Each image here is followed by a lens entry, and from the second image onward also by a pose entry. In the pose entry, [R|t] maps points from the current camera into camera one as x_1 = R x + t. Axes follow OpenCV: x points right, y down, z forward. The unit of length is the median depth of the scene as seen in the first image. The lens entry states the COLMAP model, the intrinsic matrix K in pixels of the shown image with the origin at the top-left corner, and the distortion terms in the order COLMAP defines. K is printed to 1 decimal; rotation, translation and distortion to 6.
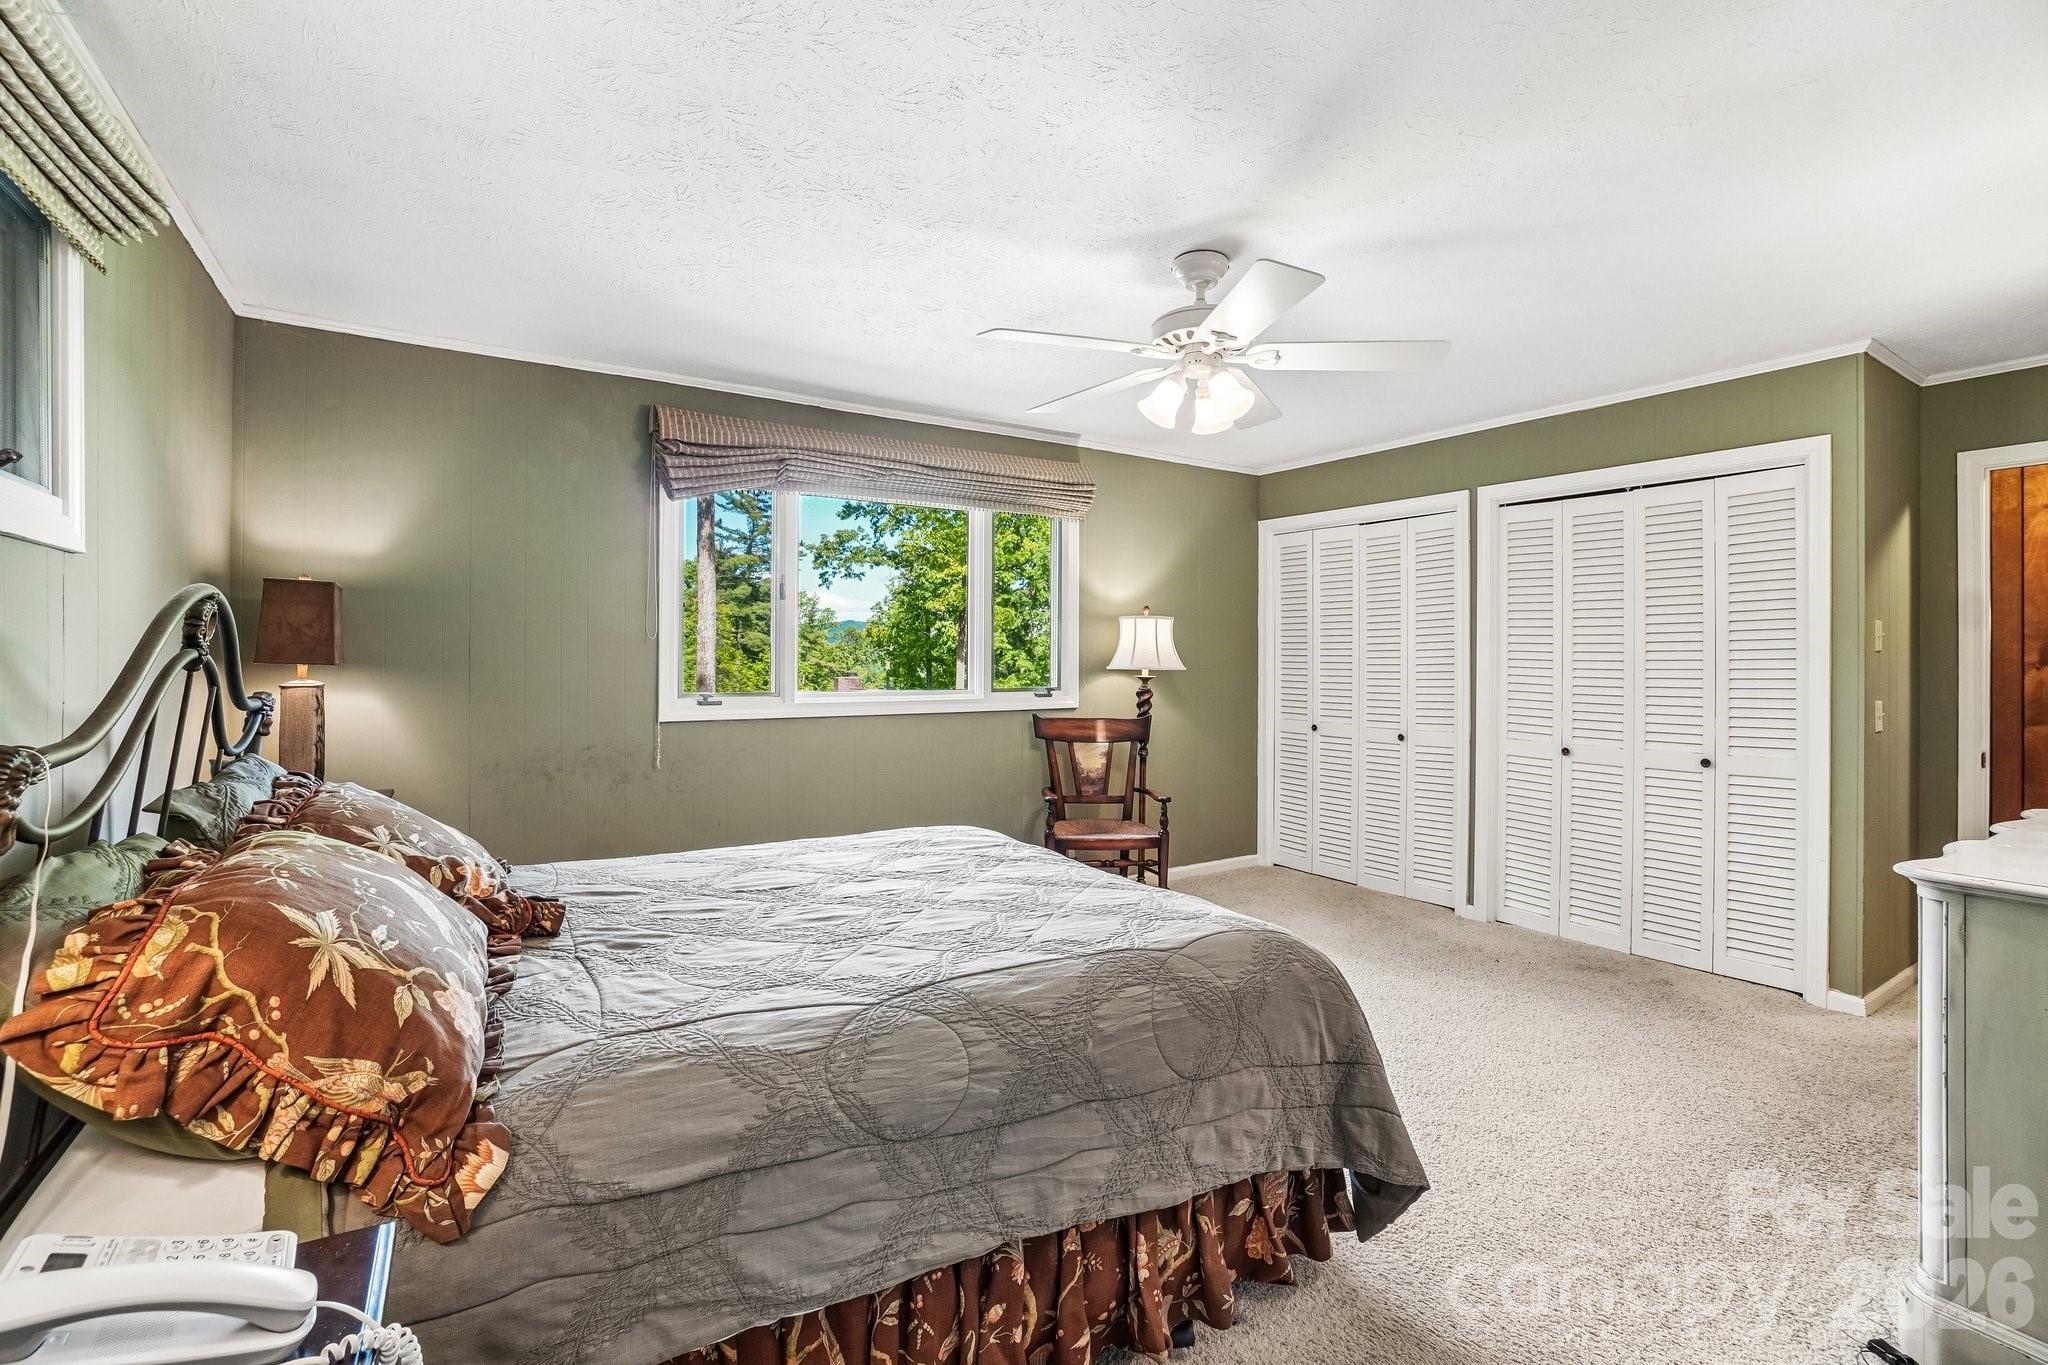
lens RADIAL K [[909.1, 0, 1015.3], [0, 909.1, 665.2], [0, 0, 1]] dist [-0.059396, 0.020629]
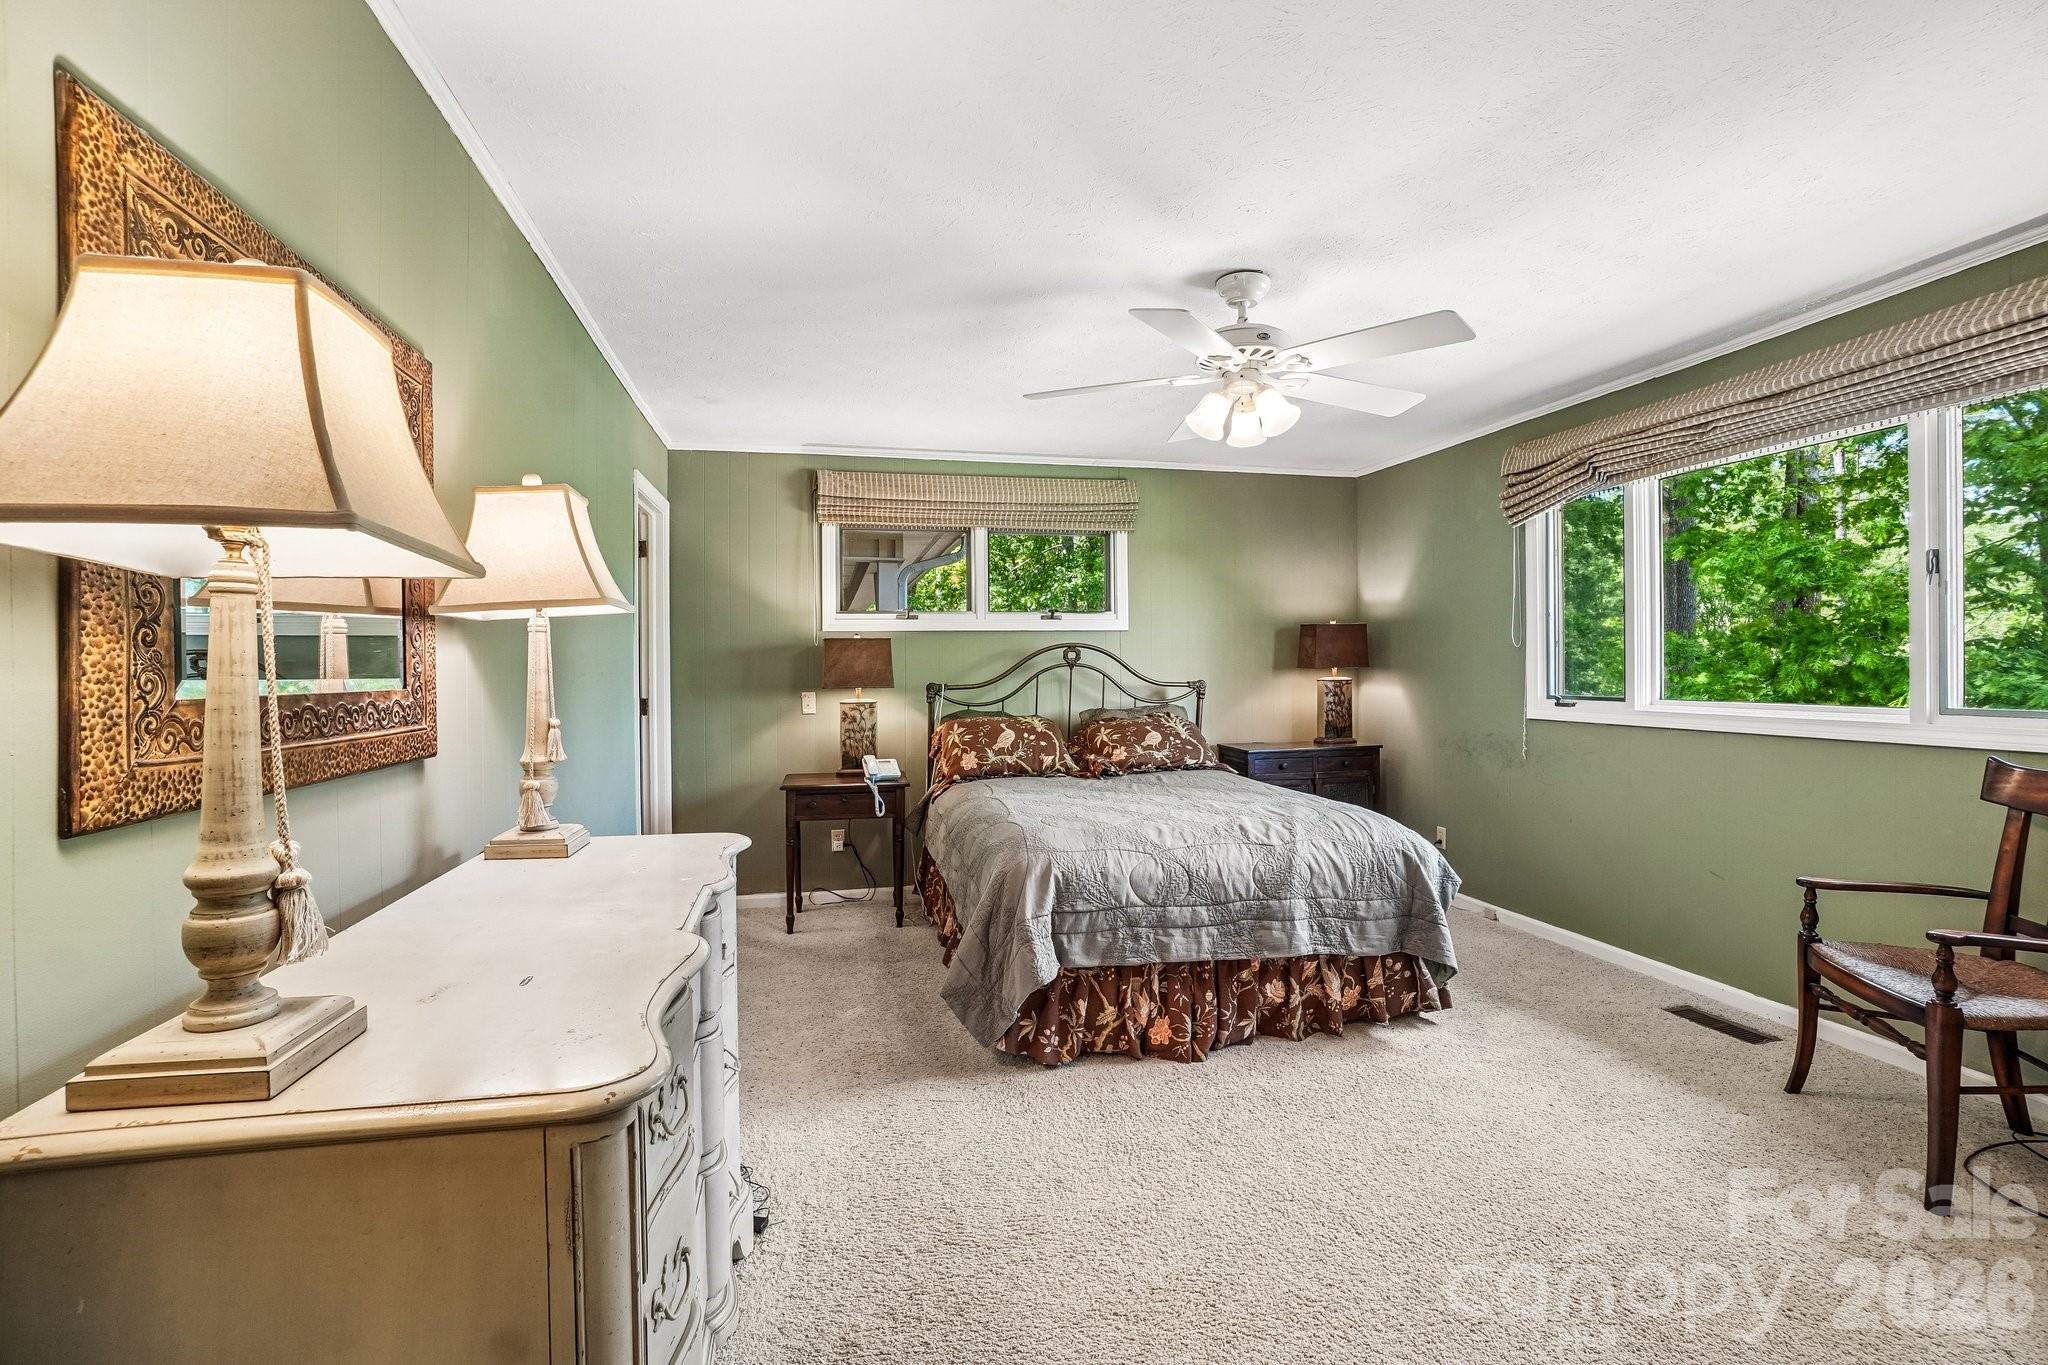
lens RADIAL K [[909.1, 0, 1031.0], [0, 909.1, 680.4], [0, 0, 1]] dist [-0.059396, 0.020629]
pose [[-0.317500, 0.010124, -0.948204, 0.887805], [-0.007403, 0.999886, 0.013154, 0.004185], [0.948229, 0.011196, -0.317389, 0.761398]]
